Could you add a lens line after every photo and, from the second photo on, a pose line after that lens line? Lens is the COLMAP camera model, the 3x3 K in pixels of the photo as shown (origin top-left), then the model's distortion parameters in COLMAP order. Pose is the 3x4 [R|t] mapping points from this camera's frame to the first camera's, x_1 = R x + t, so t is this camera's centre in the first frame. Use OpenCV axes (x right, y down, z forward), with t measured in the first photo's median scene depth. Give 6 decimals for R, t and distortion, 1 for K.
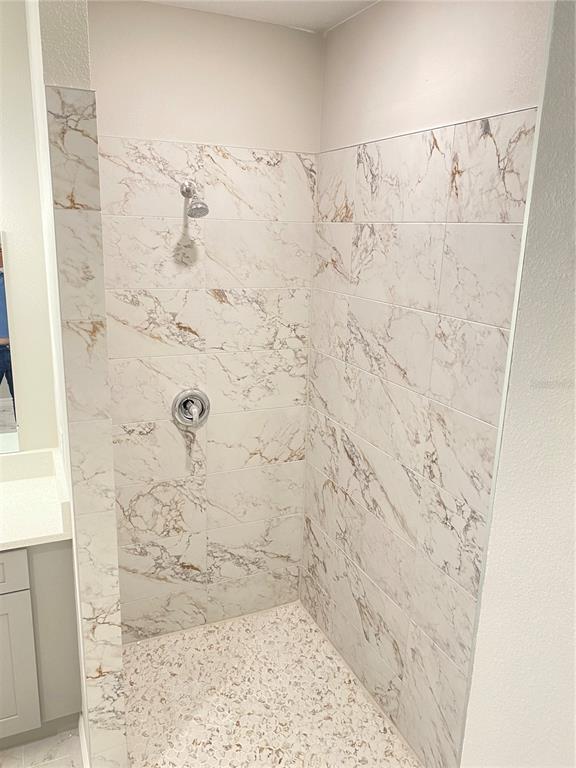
lens RADIAL K [[582.5, 0, 281.2], [0, 582.5, 378.7], [0, 0, 1]] dist [0.052474, -0.032858]
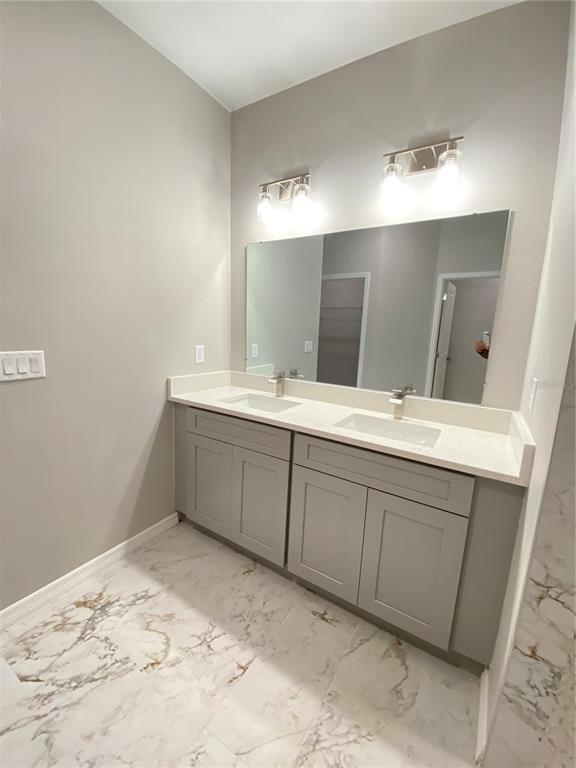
lens RADIAL K [[314.5, 0, 285.8], [0, 314.5, 380.9], [0, 0, 1]] dist [-0.006447, -0.007275]
pose [[0.562383, 0.134015, -0.815945, -0.151210], [-0.227281, 0.973824, 0.003294, 0.152897], [0.795027, 0.183596, 0.578121, 0.304540]]
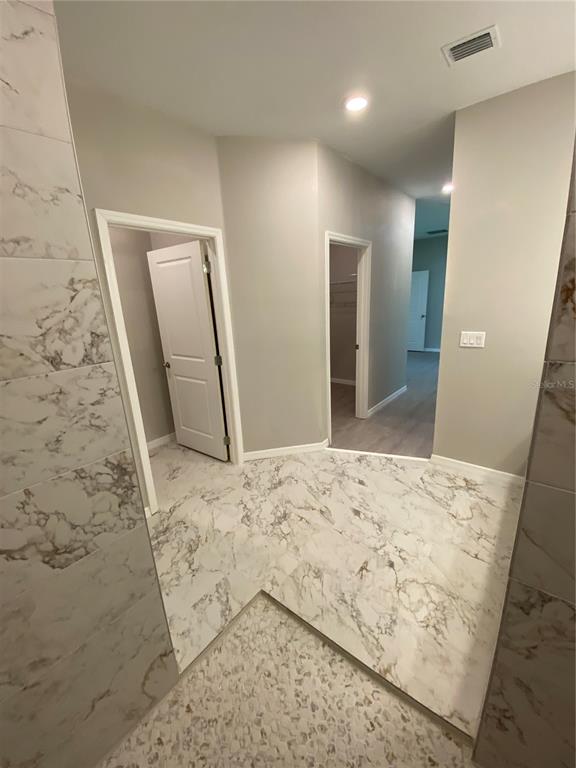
lens RADIAL K [[314.5, 0, 287.2], [0, 314.5, 376.0], [0, 0, 1]] dist [-0.006447, -0.007275]
pose [[-0.889600, 0.130068, -0.437828, 0.115512], [-0.088293, 0.891540, 0.444252, -0.041569], [0.448125, 0.433864, -0.781631, 0.777989]]
